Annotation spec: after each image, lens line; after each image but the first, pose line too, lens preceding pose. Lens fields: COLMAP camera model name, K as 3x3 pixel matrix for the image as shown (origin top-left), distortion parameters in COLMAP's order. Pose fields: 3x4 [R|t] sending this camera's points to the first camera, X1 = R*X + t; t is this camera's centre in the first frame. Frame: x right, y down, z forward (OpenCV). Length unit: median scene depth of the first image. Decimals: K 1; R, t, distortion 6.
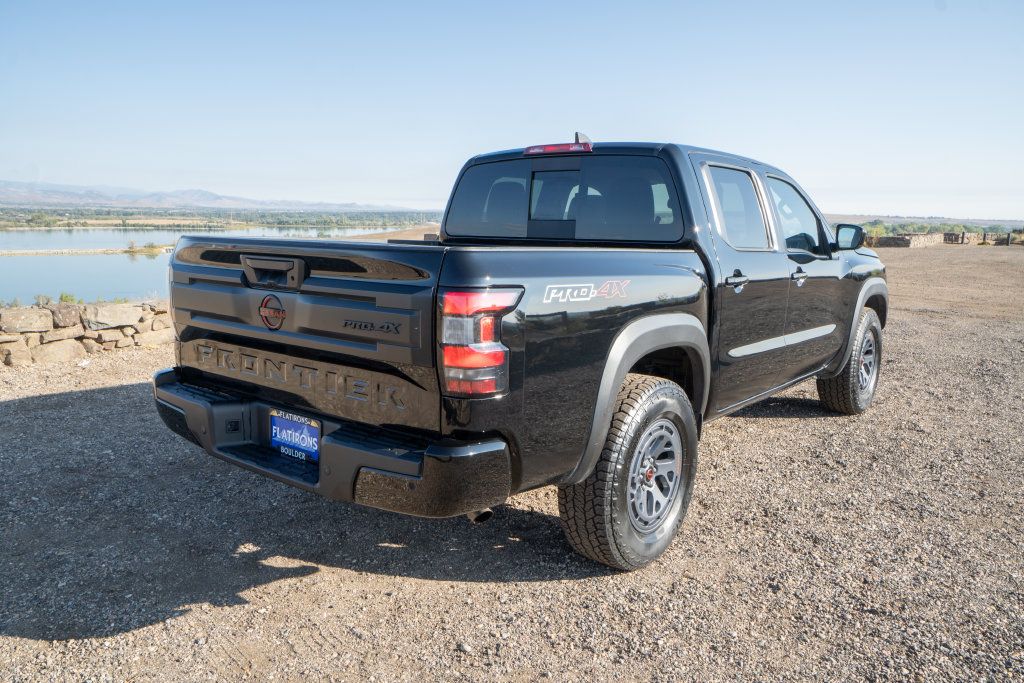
lens RADIAL K [[765.8, 0, 507.4], [0, 765.8, 340.4], [0, 0, 1]] dist [0.051143, 0.003249]
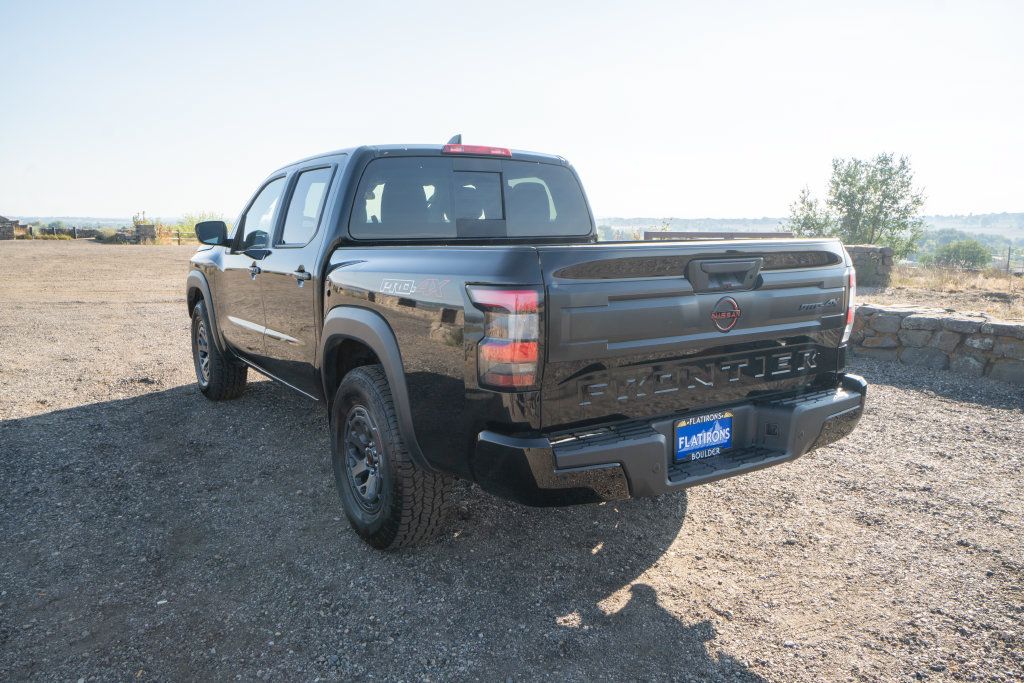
lens RADIAL K [[765.8, 0, 507.4], [0, 765.8, 340.4], [0, 0, 1]] dist [0.051143, 0.003249]
pose [[0.313024, -0.160444, 0.936095, -1.193562], [0.152750, 0.981301, 0.117114, -0.146489], [-0.937381, 0.106329, 0.331679, 0.833725]]
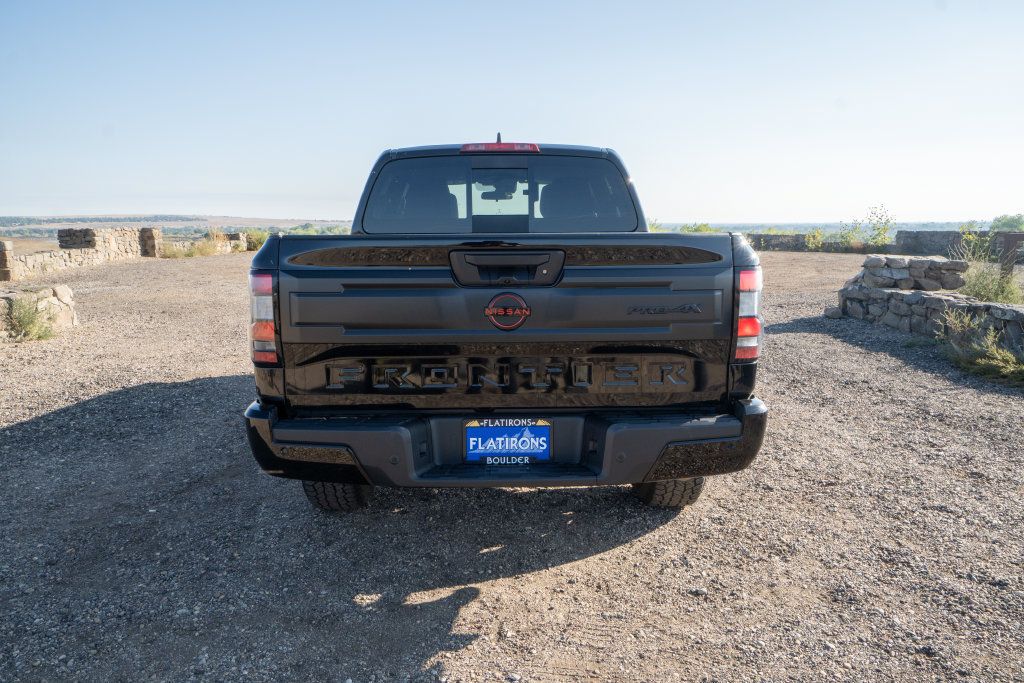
lens RADIAL K [[765.8, 0, 507.4], [0, 765.8, 340.4], [0, 0, 1]] dist [0.051143, 0.003249]
pose [[0.765398, -0.111517, 0.633822, -0.800379], [0.115414, 0.992691, 0.035284, -0.030498], [-0.633124, 0.046145, 0.772674, 0.250434]]
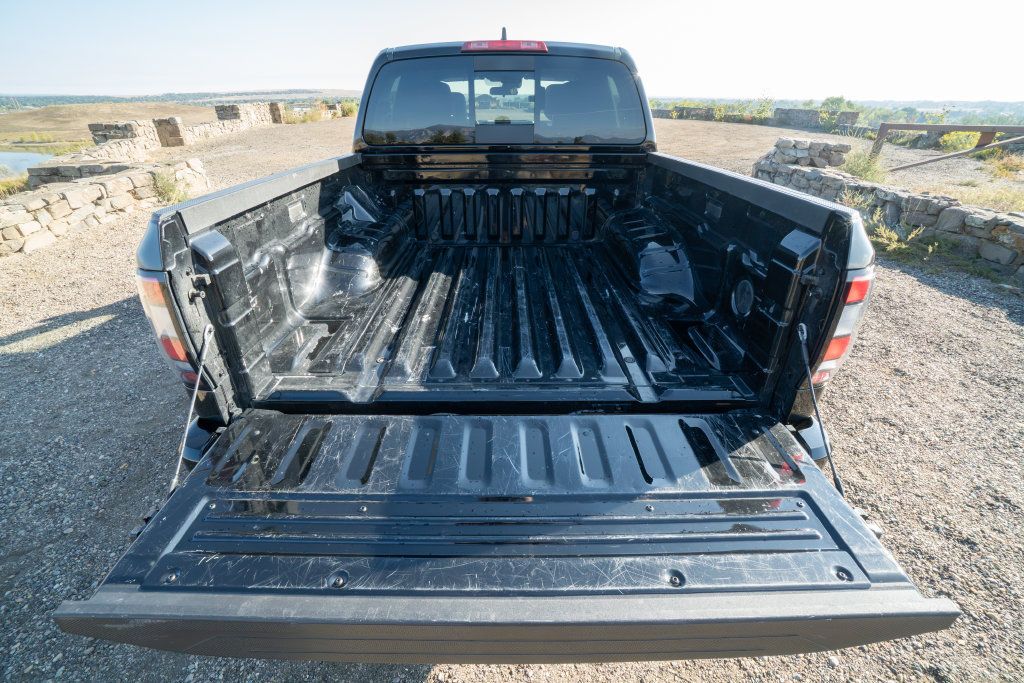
lens RADIAL K [[451.0, 0, 506.1], [0, 451.0, 339.3], [0, 0, 1]] dist [-0.046581, 0.015919]
pose [[0.777089, -0.312512, 0.546324, -0.452617], [0.107418, 0.921136, 0.374125, -0.152410], [-0.620157, -0.232043, 0.749374, 0.640041]]
